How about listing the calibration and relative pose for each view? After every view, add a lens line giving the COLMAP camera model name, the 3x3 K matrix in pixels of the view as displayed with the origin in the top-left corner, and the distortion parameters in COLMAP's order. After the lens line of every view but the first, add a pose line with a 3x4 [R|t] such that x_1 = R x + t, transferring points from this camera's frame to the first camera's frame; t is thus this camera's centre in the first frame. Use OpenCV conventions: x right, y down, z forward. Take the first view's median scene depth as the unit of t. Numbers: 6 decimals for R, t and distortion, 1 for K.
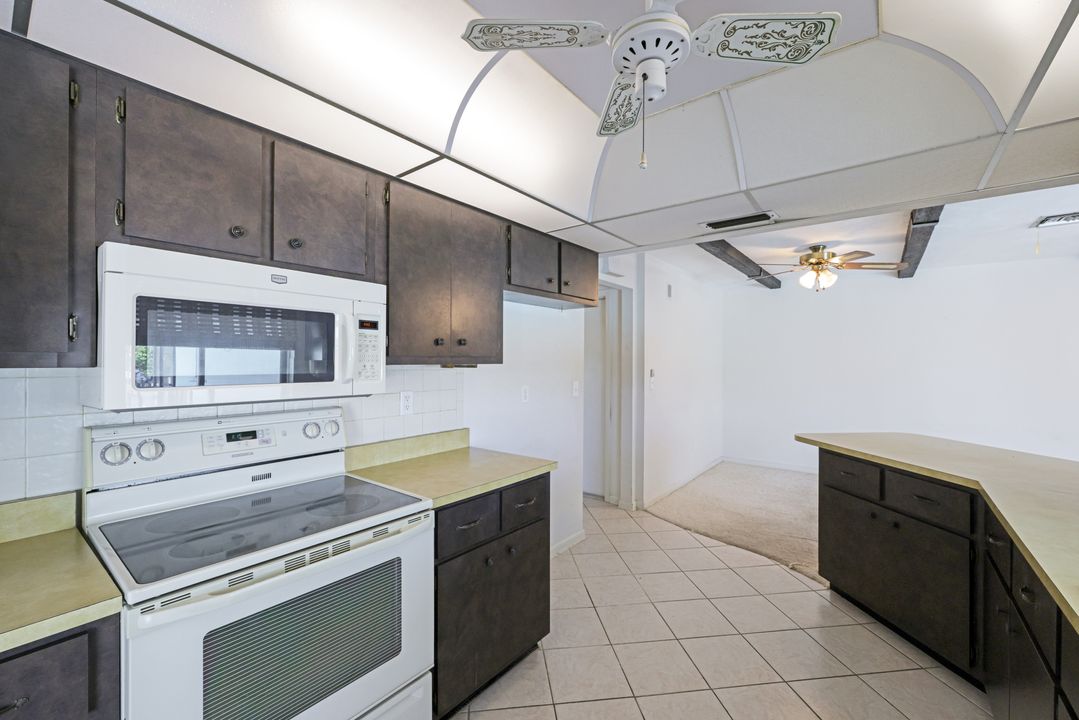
lens RADIAL K [[442.0, 0, 539.2], [0, 442.0, 356.1], [0, 0, 1]] dist [0.000763, 0.000519]
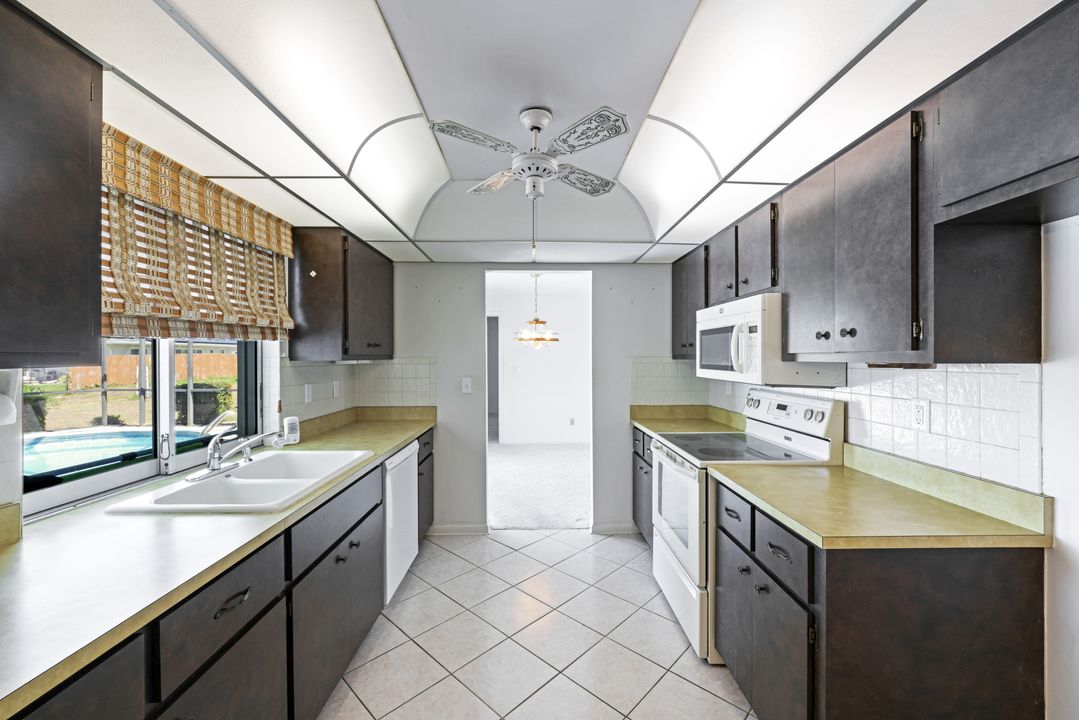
lens RADIAL K [[442.0, 0, 539.2], [0, 442.0, 356.1], [0, 0, 1]] dist [0.000763, 0.000519]
pose [[-0.775457, -0.000630, -0.631400, 0.900974], [0.008499, 0.999899, -0.011435, 0.015940], [0.631343, -0.014233, -0.775373, 1.606199]]
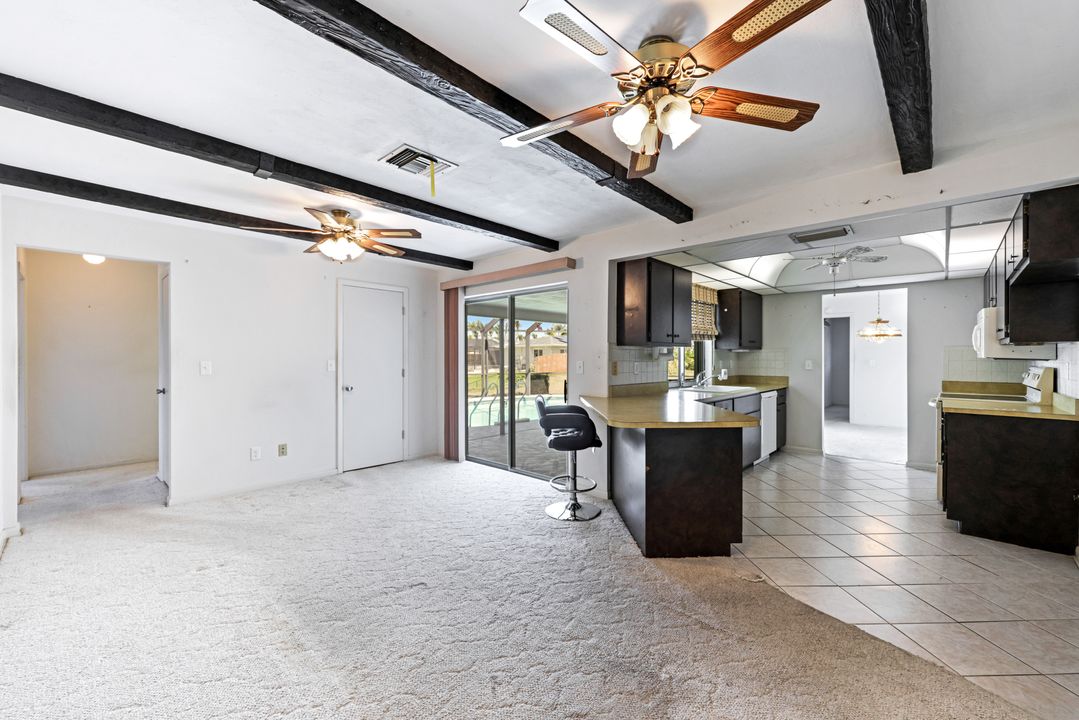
lens RADIAL K [[442.0, 0, 539.2], [0, 442.0, 356.1], [0, 0, 1]] dist [0.000763, 0.000519]
pose [[-0.997523, -0.001106, 0.070335, 1.828102], [-0.002030, 0.999913, -0.013066, 0.119497], [-0.070315, -0.013176, -0.997438, 3.627963]]
